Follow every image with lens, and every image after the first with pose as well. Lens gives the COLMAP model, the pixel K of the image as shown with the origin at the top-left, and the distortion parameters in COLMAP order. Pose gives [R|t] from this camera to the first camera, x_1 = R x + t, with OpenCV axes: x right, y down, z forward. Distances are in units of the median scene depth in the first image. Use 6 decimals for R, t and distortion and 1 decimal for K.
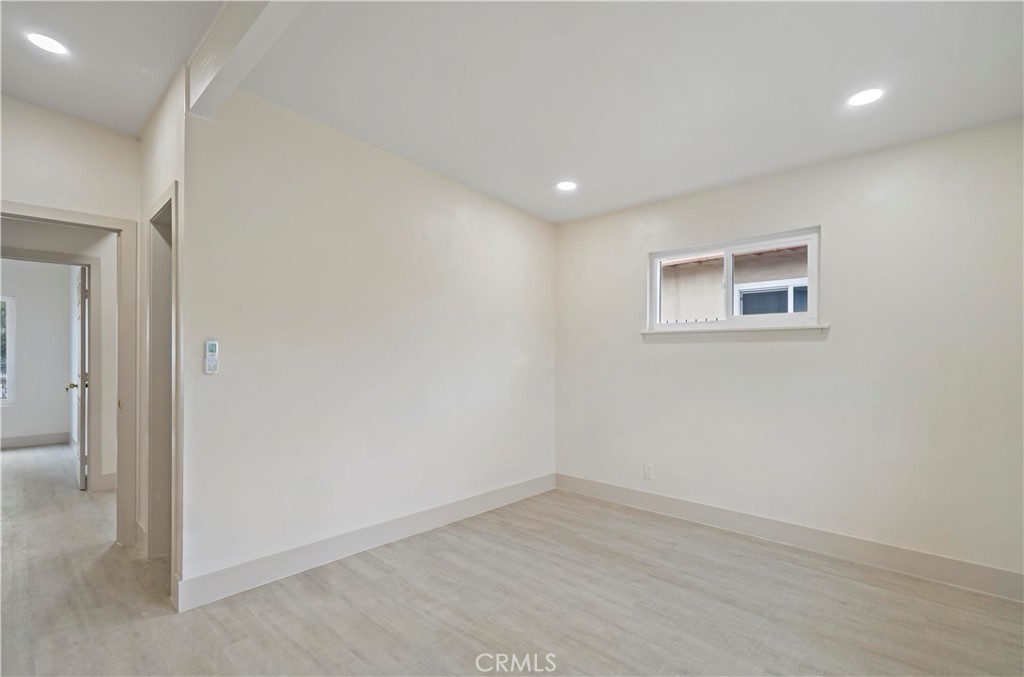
lens RADIAL K [[466.5, 0, 507.3], [0, 466.5, 345.3], [0, 0, 1]] dist [0.000779, -0.000663]
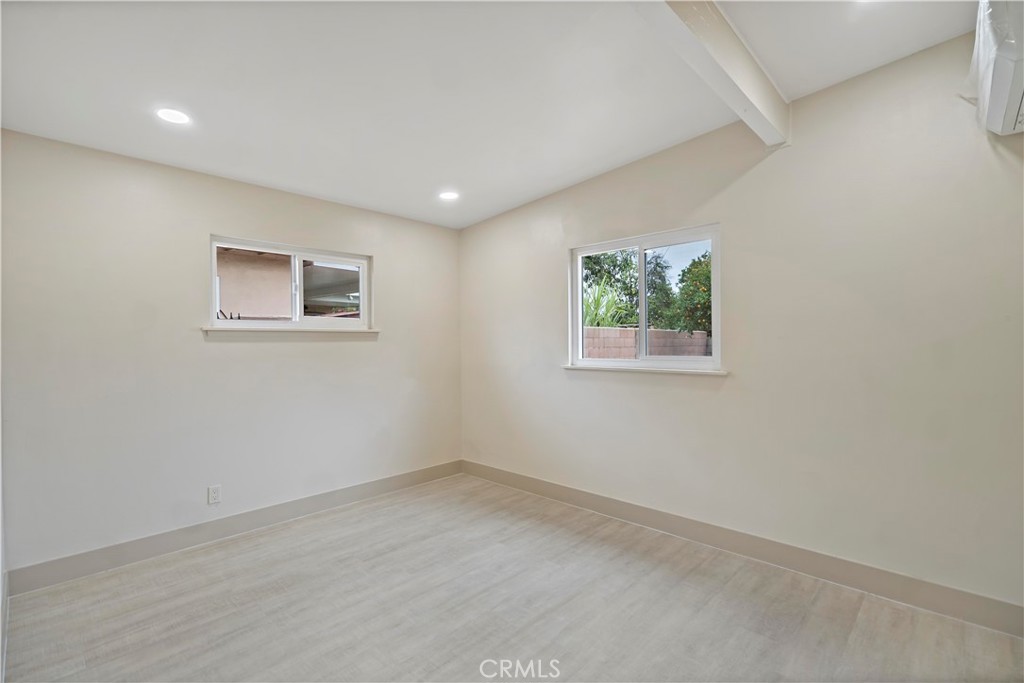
lens RADIAL K [[466.5, 0, 507.2], [0, 466.5, 342.7], [0, 0, 1]] dist [0.000779, -0.000663]
pose [[0.011033, 0.003259, 0.999934, -0.657055], [-0.003621, 0.999988, -0.003219, -0.003118], [-0.999933, -0.003586, 0.011045, 0.575896]]
